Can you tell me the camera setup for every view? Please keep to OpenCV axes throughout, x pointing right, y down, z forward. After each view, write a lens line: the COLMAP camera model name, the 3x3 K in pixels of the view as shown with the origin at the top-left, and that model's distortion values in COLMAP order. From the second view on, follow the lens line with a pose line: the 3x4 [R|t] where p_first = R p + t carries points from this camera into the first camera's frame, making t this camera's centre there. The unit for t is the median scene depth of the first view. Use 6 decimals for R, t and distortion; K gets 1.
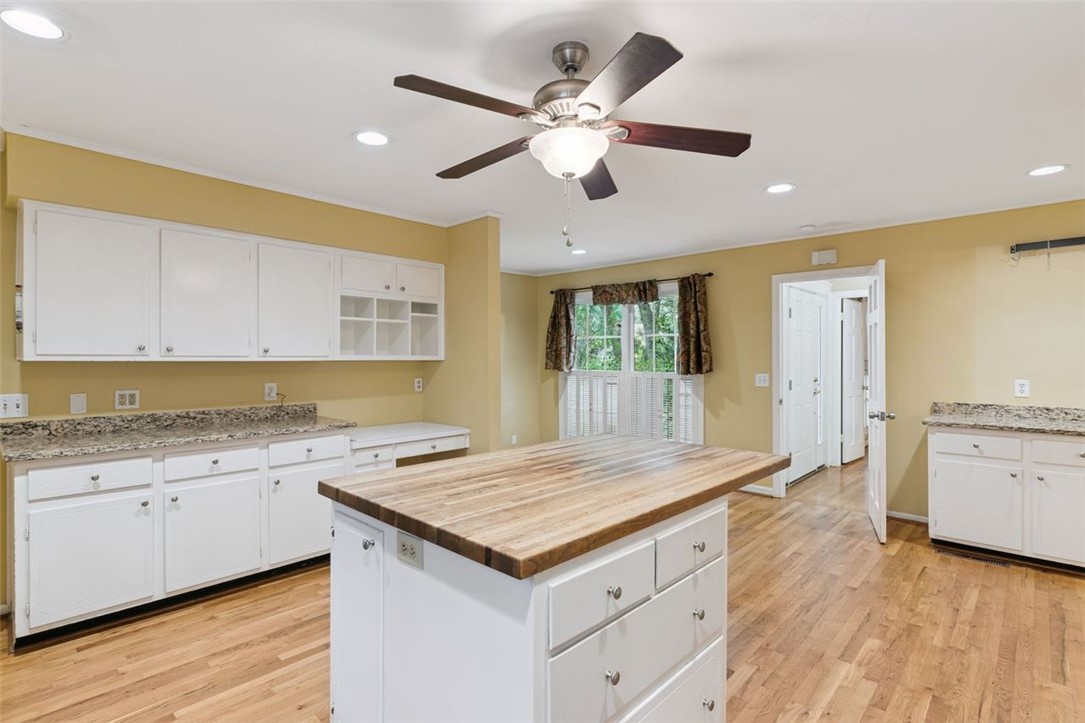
lens RADIAL K [[533.0, 0, 536.5], [0, 533.0, 355.4], [0, 0, 1]] dist [0.000457, 0.000304]
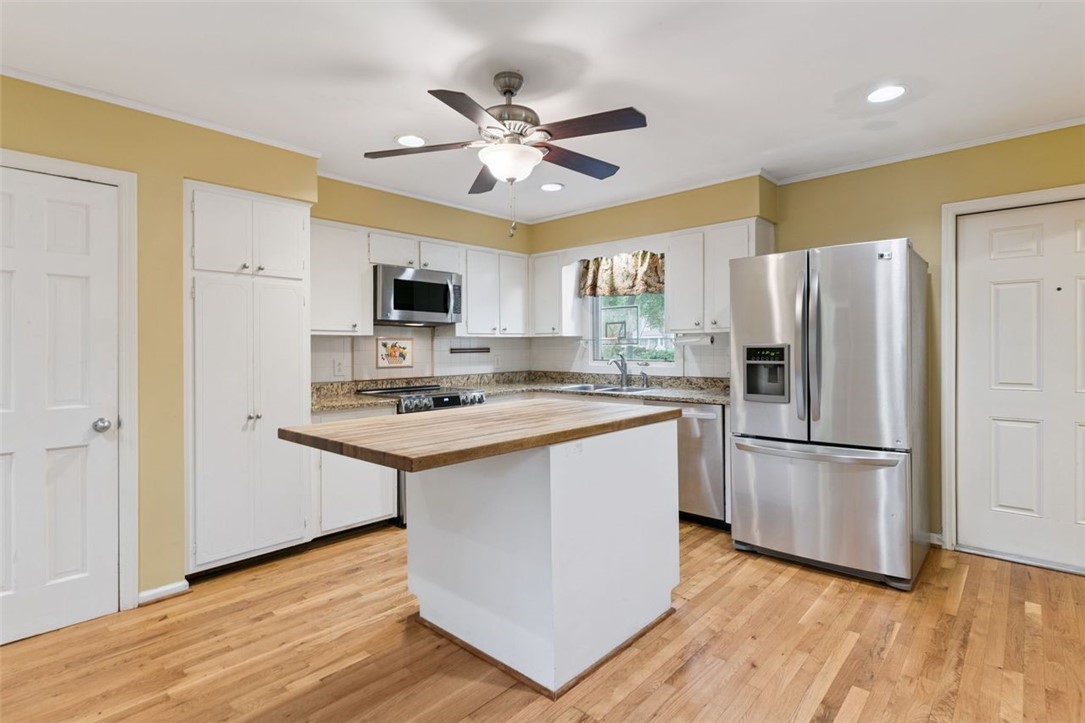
lens RADIAL K [[531.7, 0, 544.1], [0, 531.7, 350.2], [0, 0, 1]] dist [0.000756, 0.000706]
pose [[-0.999017, 0.009990, -0.043196, 0.027796], [0.009898, 0.999948, 0.002339, 0.032893], [0.043217, 0.001910, -0.999064, 1.268528]]
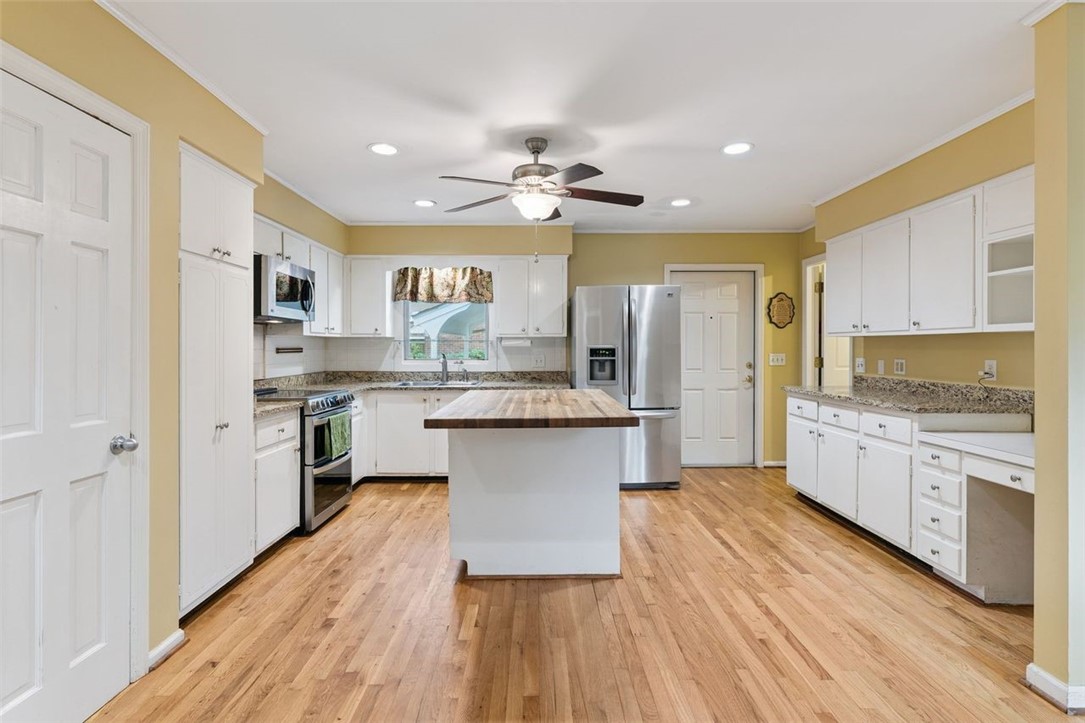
lens RADIAL K [[533.0, 0, 536.5], [0, 533.0, 355.4], [0, 0, 1]] dist [0.000457, 0.000304]
pose [[-0.710178, 0.014198, -0.703879, 0.681046], [0.005337, 0.999876, 0.014783, 0.031236], [0.704002, 0.006742, -0.710166, 1.219692]]
